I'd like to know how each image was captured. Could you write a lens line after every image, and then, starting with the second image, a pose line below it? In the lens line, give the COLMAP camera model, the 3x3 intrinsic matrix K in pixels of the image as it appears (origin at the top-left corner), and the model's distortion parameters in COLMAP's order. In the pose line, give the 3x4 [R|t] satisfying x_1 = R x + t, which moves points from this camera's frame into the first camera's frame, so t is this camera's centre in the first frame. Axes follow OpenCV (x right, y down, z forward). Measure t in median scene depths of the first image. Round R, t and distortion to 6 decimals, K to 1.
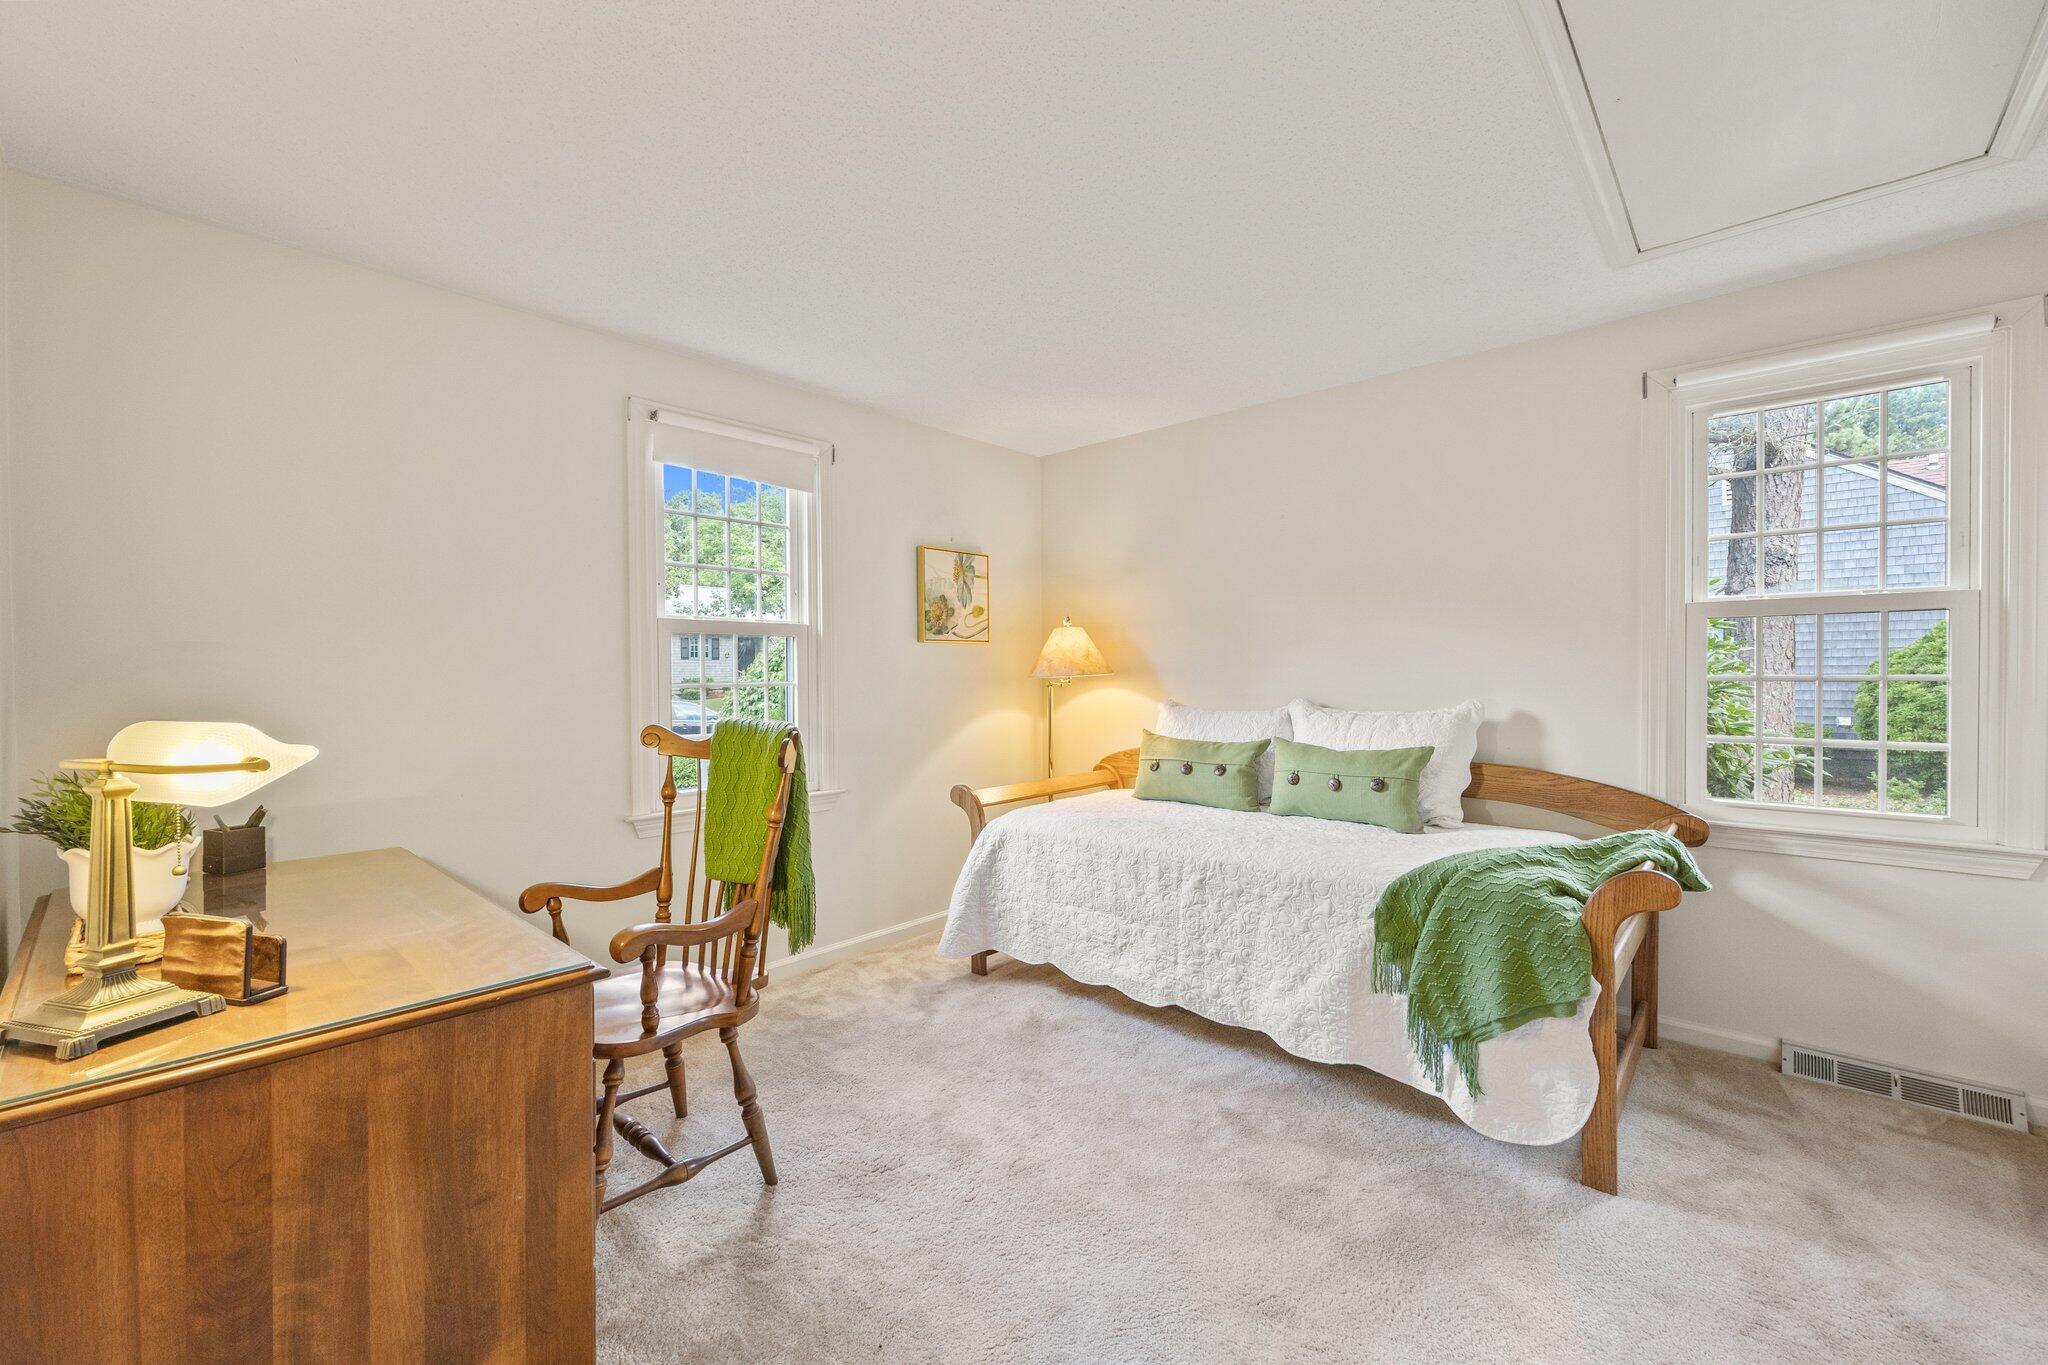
lens RADIAL K [[817.2, 0, 1020.7], [0, 817.2, 674.6], [0, 0, 1]] dist [0.000087, -0.000692]
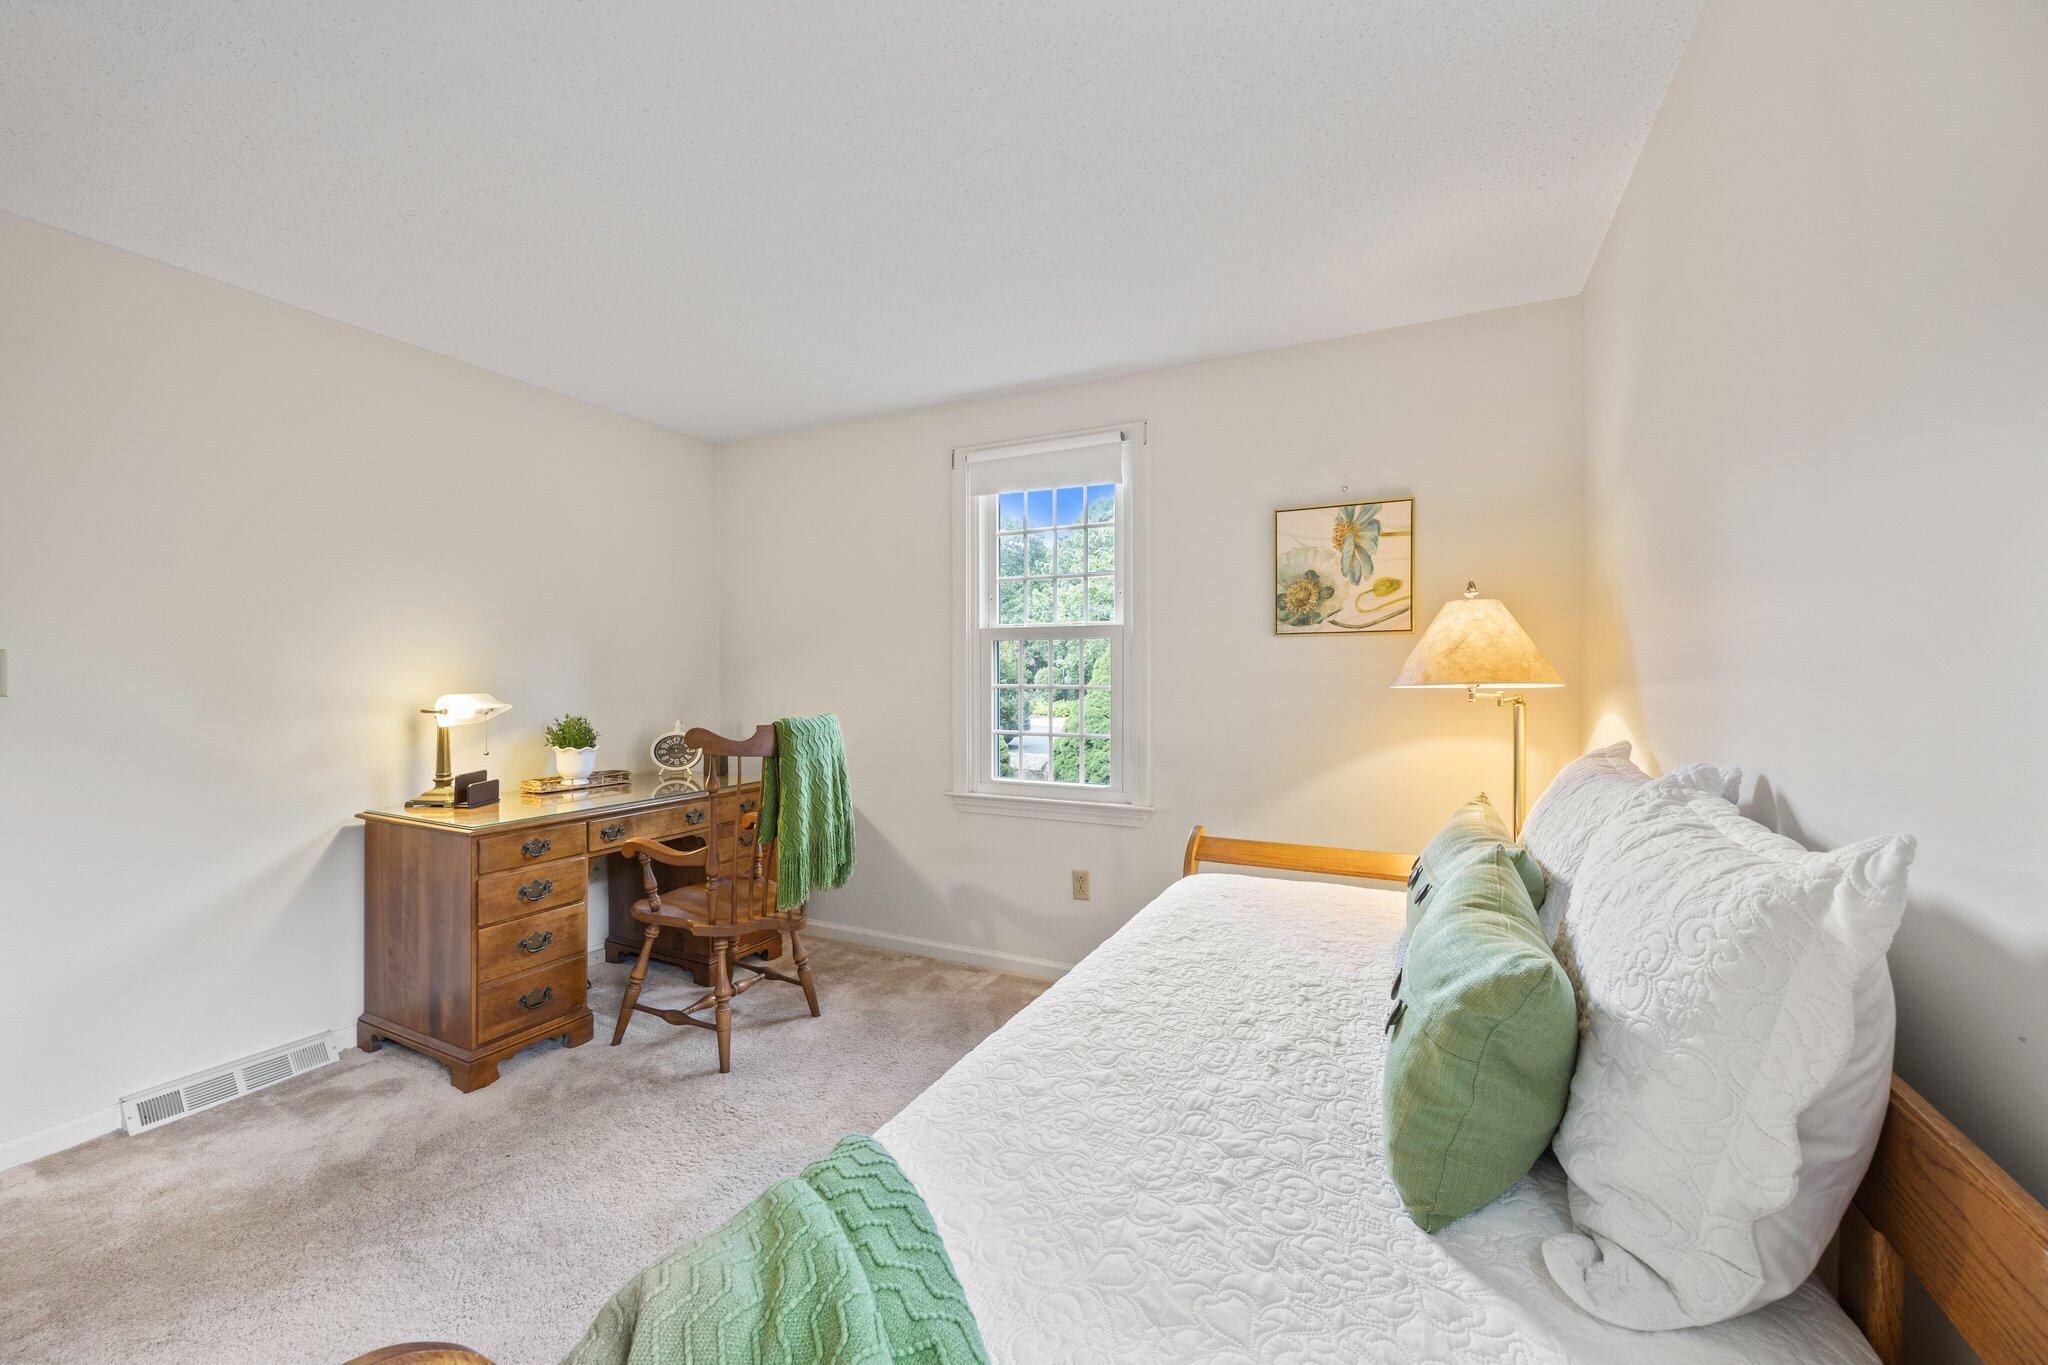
lens RADIAL K [[817.2, 0, 1021.3], [0, 817.2, 675.7], [0, 0, 1]] dist [0.000087, -0.000692]
pose [[0.272966, 0.011358, -0.961957, 0.526648], [-0.007401, 0.999926, 0.009707, -0.009048], [0.961995, 0.004470, 0.273030, 0.548198]]
